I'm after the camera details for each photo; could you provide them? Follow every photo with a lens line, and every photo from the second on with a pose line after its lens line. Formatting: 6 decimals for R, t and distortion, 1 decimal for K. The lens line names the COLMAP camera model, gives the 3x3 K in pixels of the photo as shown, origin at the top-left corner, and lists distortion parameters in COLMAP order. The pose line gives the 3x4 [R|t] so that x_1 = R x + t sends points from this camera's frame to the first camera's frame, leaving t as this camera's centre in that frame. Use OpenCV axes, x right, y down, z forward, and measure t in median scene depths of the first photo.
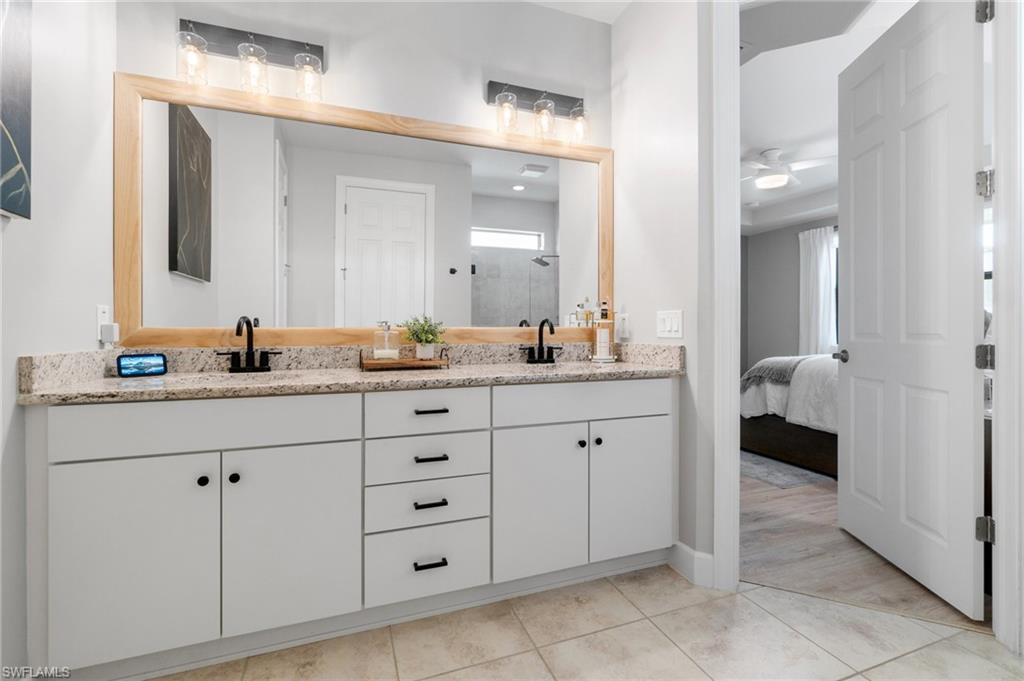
lens RADIAL K [[440.4, 0, 543.9], [0, 440.4, 332.1], [0, 0, 1]] dist [-0.006896, 0.002504]
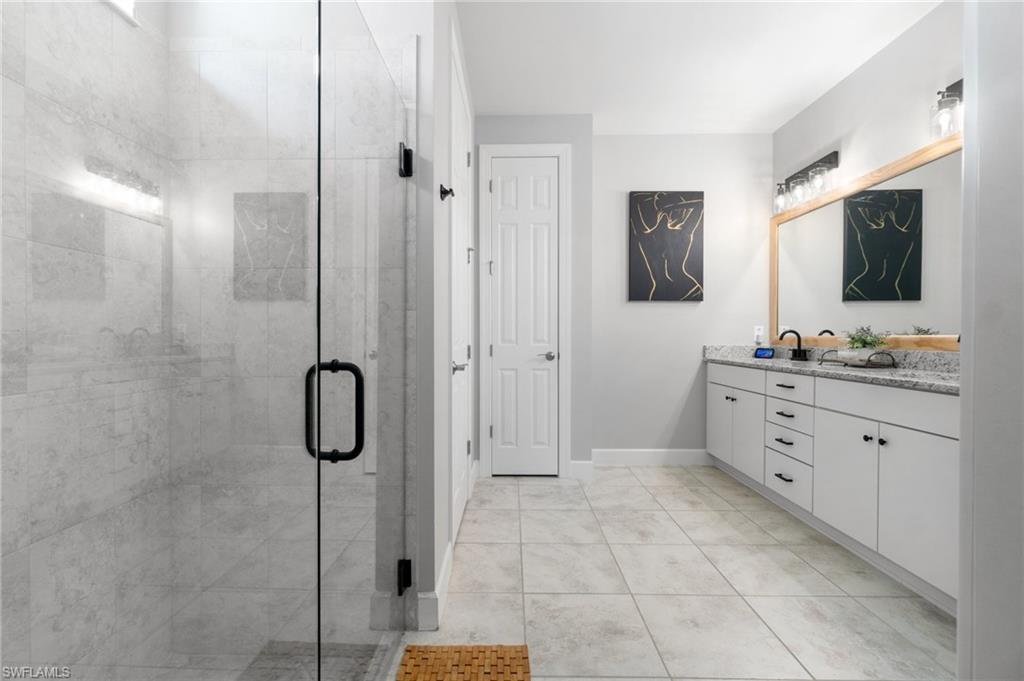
lens RADIAL K [[440.4, 0, 511.3], [0, 440.4, 338.1], [0, 0, 1]] dist [-0.006896, 0.002504]
pose [[-0.349500, 0.005475, -0.936920, 1.534990], [-0.008121, 0.999928, 0.008872, -0.007426], [0.936901, 0.010710, -0.349430, 0.561069]]
